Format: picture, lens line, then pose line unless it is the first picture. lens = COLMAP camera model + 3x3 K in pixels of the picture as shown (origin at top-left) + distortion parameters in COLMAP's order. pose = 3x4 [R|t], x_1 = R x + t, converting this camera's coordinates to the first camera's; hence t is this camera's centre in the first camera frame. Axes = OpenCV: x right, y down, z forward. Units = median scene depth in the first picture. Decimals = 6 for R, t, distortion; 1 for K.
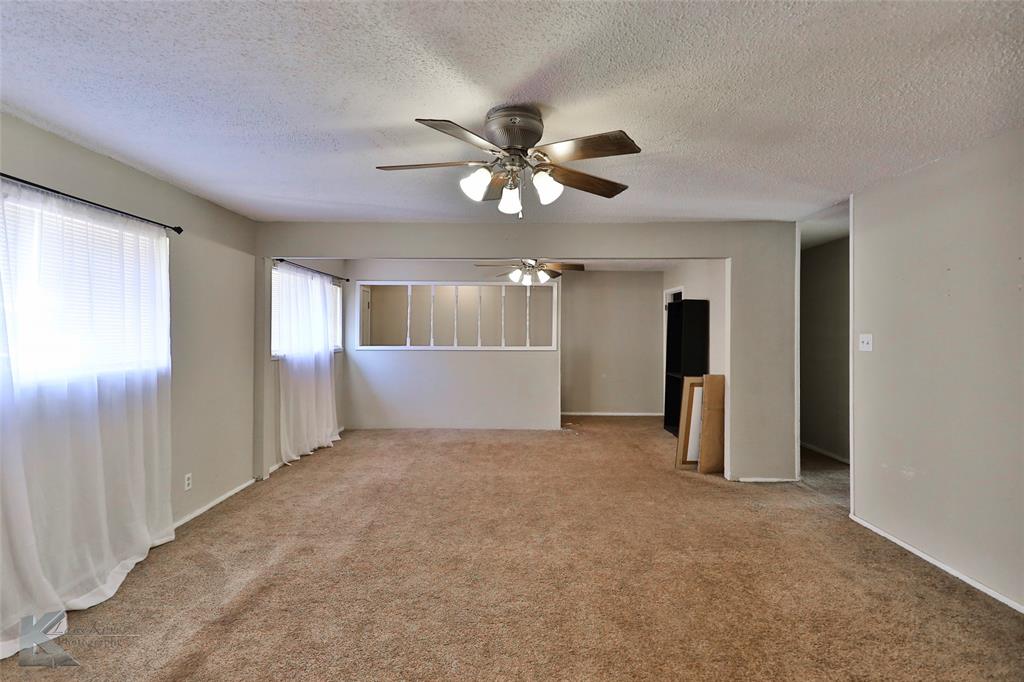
lens RADIAL K [[485.0, 0, 509.2], [0, 485.0, 331.1], [0, 0, 1]] dist [0.021523, -0.006265]
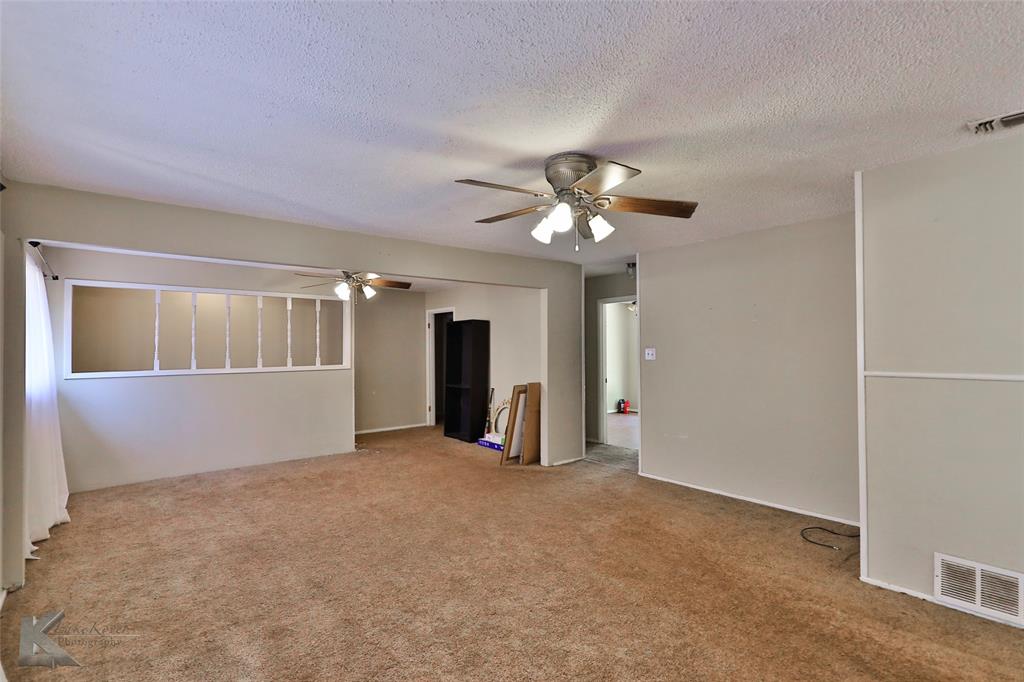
lens RADIAL K [[485.0, 0, 489.3], [0, 485.0, 348.0], [0, 0, 1]] dist [0.021523, -0.006265]
pose [[0.779091, -0.010630, 0.626820, -0.446351], [0.008619, 0.999943, 0.006244, -0.006828], [-0.626851, 0.000538, 0.779139, 0.123478]]
